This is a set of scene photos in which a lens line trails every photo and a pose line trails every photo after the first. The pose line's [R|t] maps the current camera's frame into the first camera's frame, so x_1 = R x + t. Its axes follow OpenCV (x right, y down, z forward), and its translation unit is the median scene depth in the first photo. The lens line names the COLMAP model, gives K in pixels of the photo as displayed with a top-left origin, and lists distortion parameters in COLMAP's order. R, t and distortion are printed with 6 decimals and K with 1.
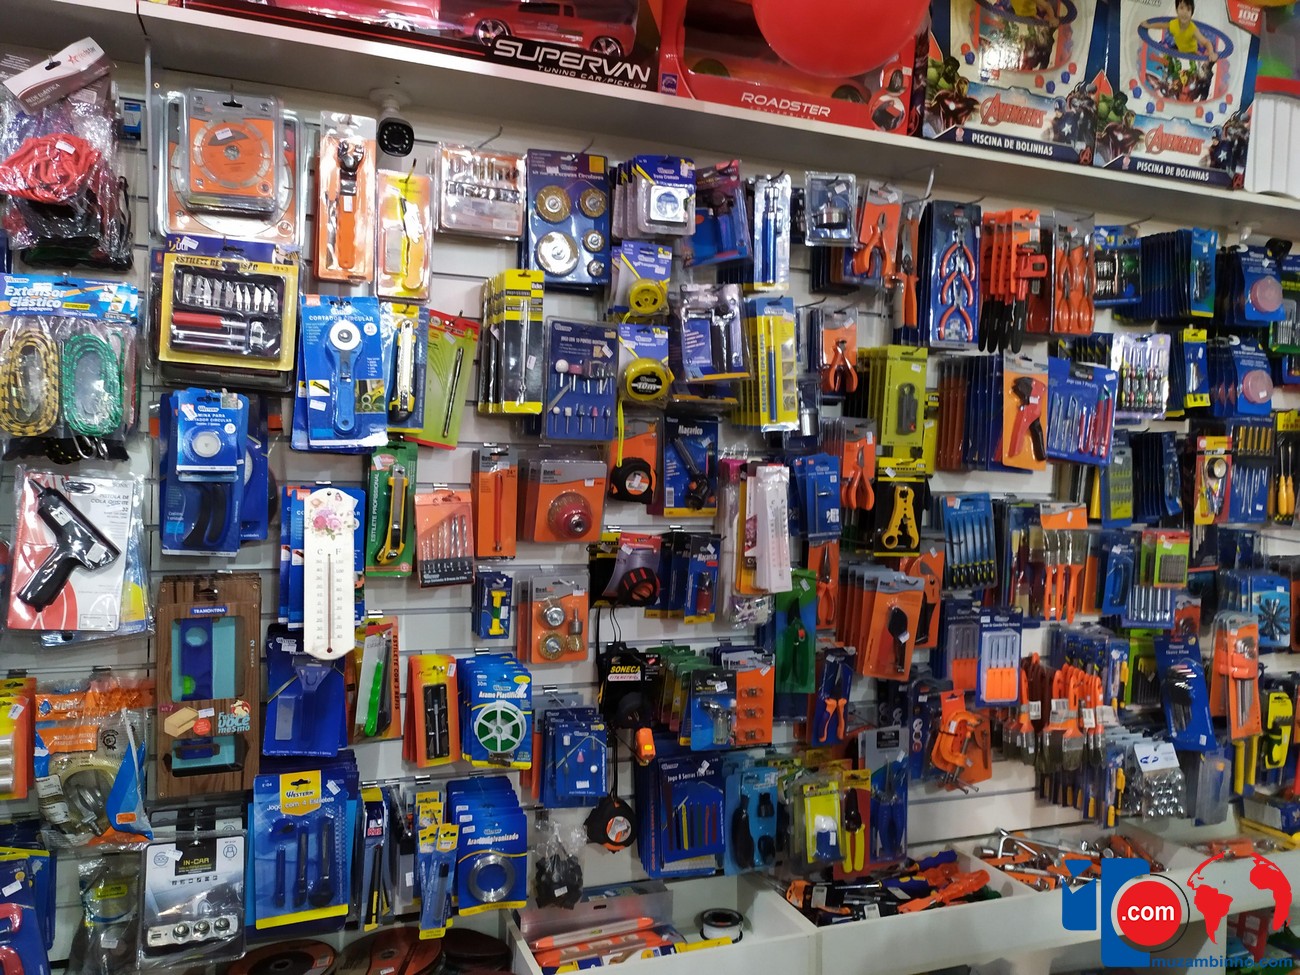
lens RADIAL K [[987.2, 0, 641.9], [0, 987.2, 482.1], [0, 0, 1]] dist [0.046986, -0.044308]
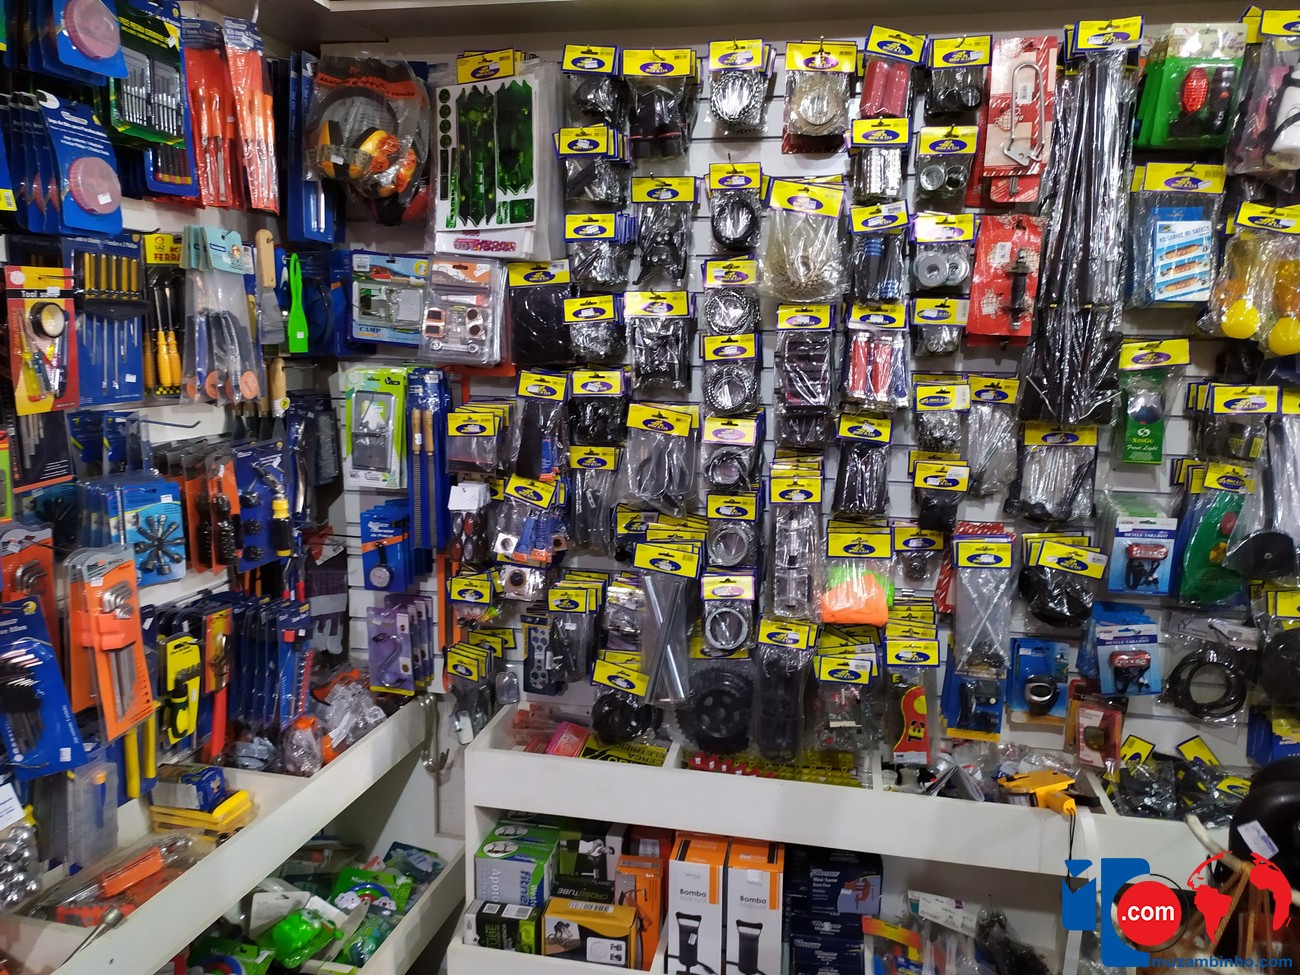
lens RADIAL K [[987.2, 0, 647.2], [0, 987.2, 484.4], [0, 0, 1]] dist [0.046986, -0.044308]
pose [[0.569862, -0.137057, 0.810230, 0.274691], [0.007270, 0.986795, 0.161811, -0.010839], [-0.821708, -0.086320, 0.563333, 0.344269]]
